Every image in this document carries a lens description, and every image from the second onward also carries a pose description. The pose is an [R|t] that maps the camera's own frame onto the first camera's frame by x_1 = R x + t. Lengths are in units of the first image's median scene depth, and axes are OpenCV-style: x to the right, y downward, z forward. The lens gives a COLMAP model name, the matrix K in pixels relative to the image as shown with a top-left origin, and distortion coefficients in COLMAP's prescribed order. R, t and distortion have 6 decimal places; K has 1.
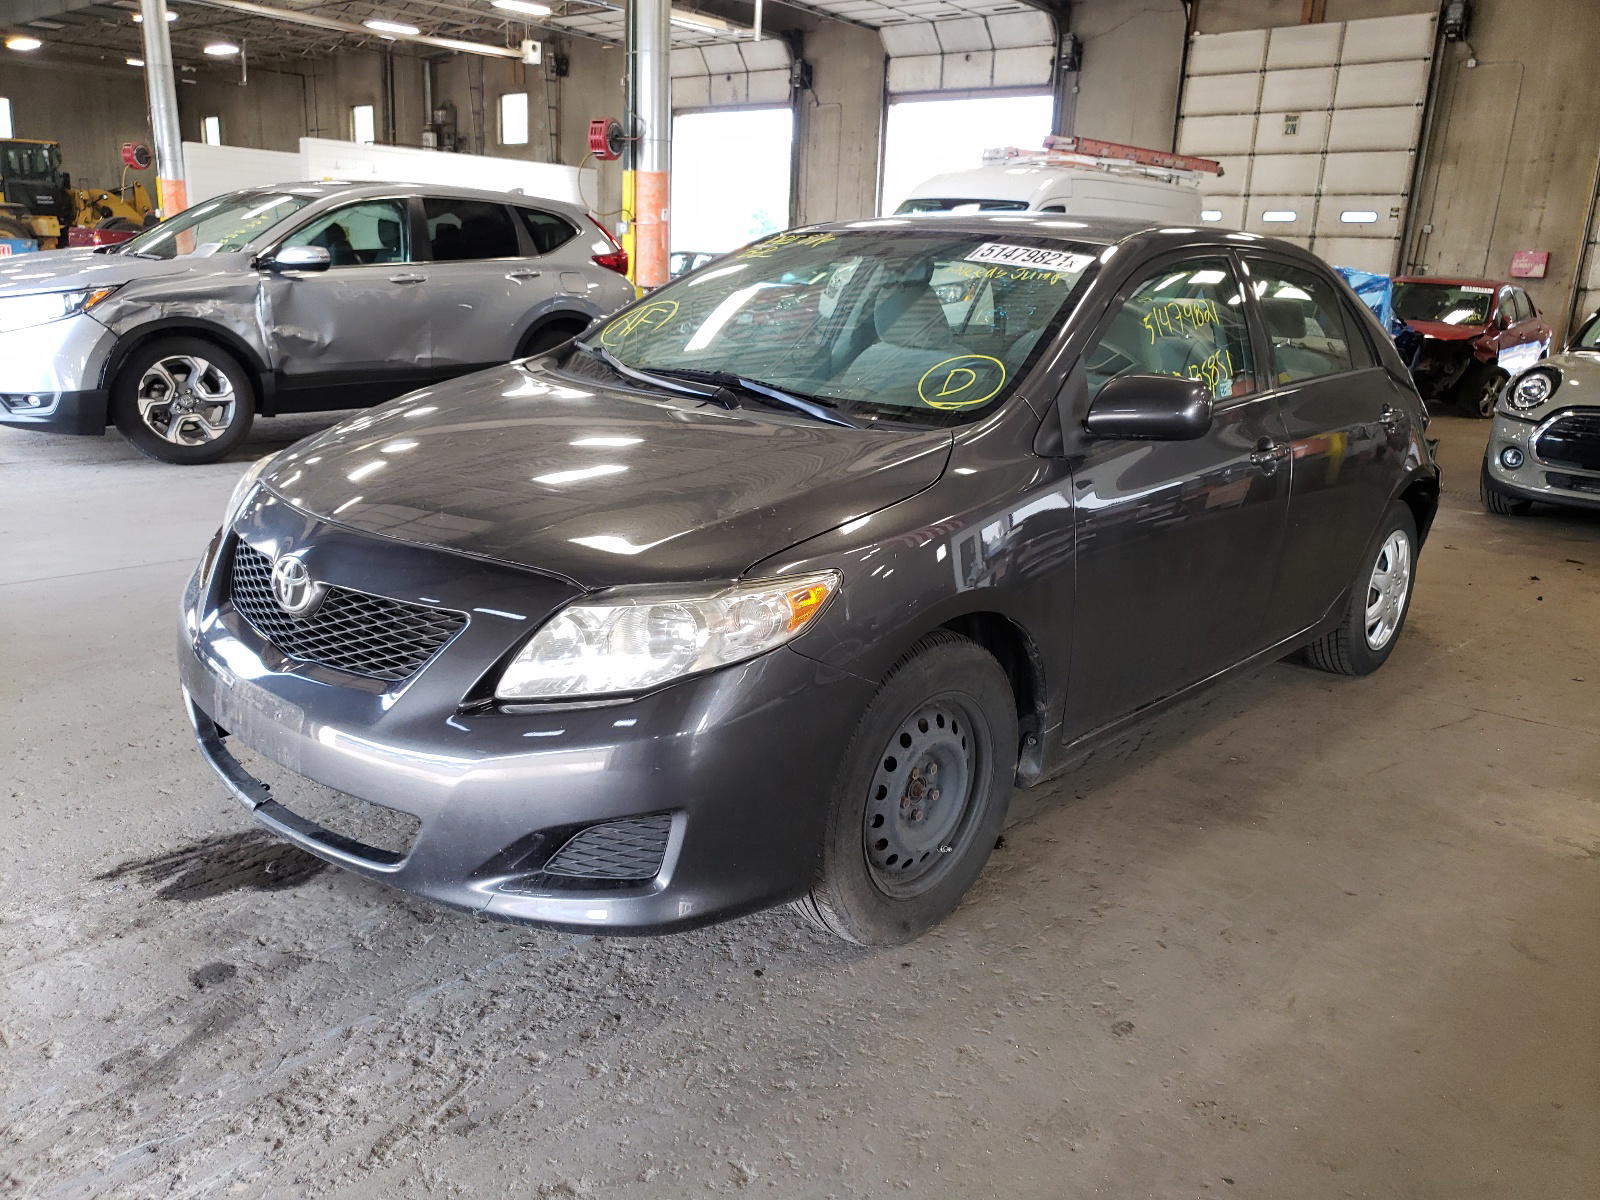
lens RADIAL K [[1206.0, 0, 800.0], [0, 1206.0, 600.0], [0, 0, 1]] dist [0.047096, -0.073339]
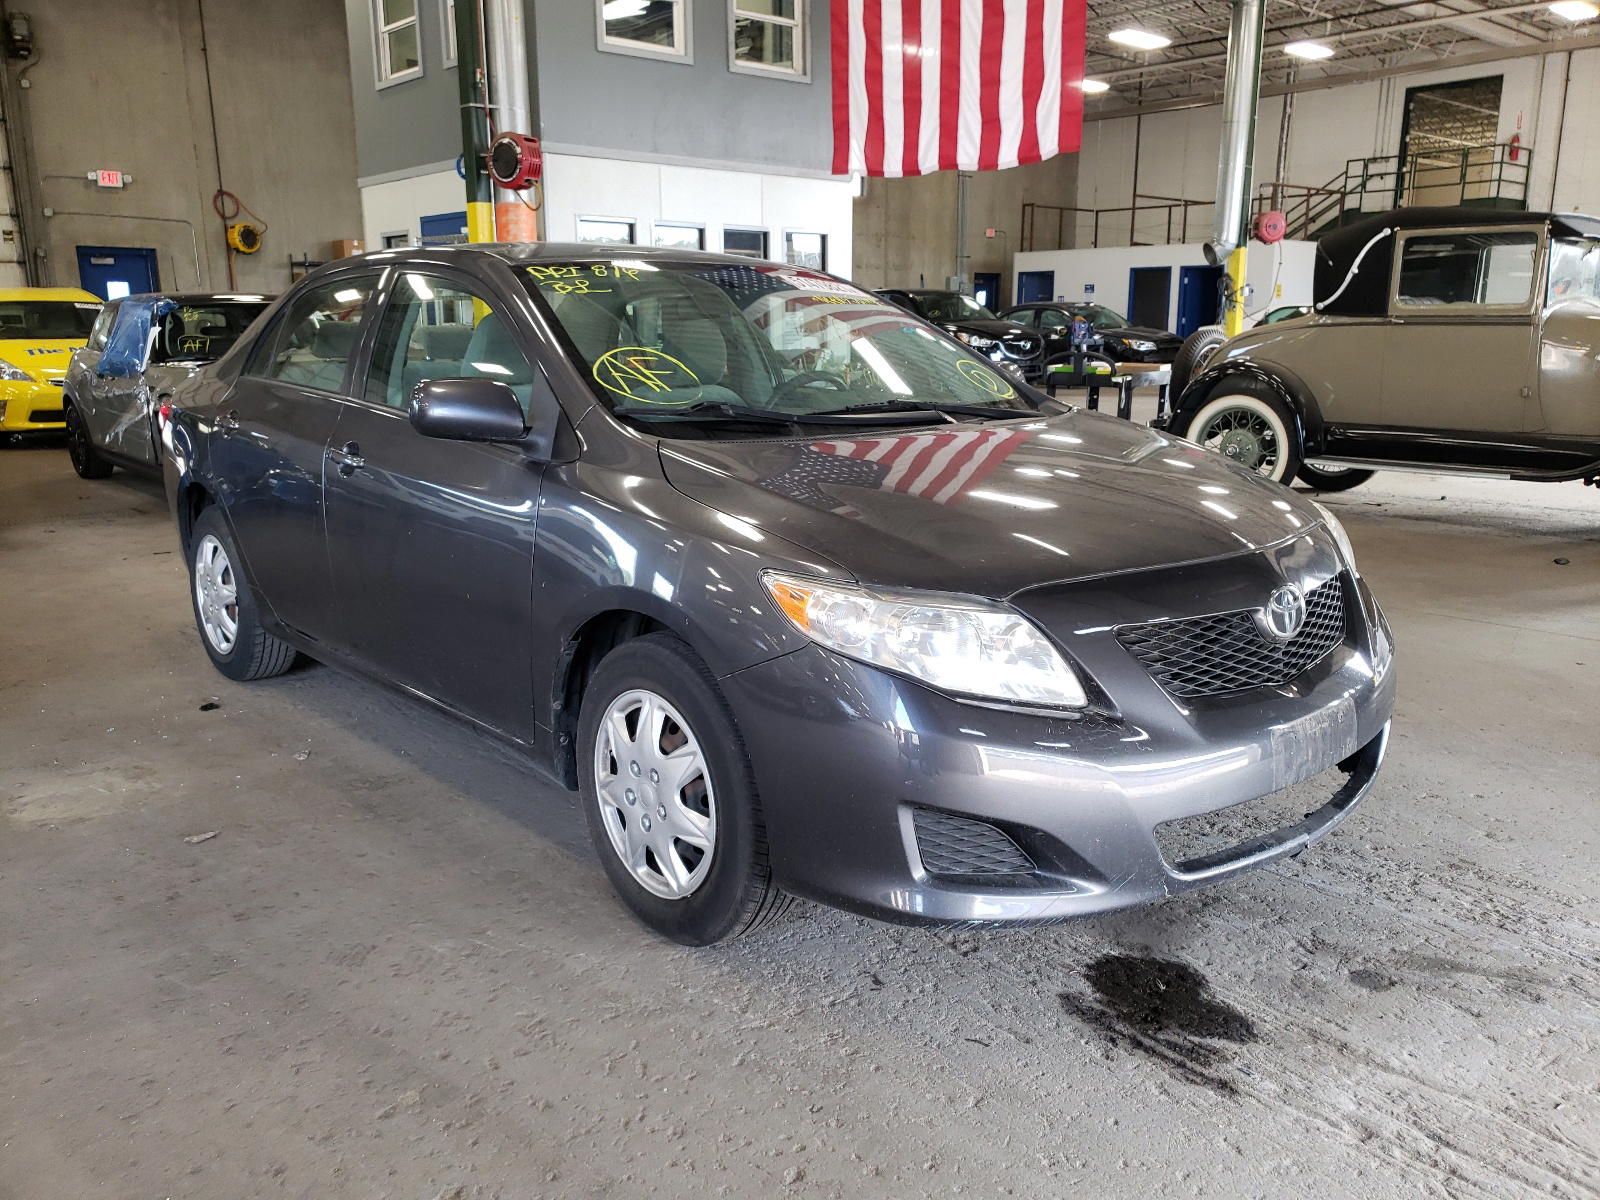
lens RADIAL K [[1206.0, 0, 800.0], [0, 1206.0, 600.0], [0, 0, 1]] dist [0.047096, -0.073339]
pose [[0.134524, -0.264974, 0.954826, -1.299308], [0.275510, 0.935592, 0.220820, -0.328066], [-0.951839, 0.233359, 0.198863, 1.047566]]
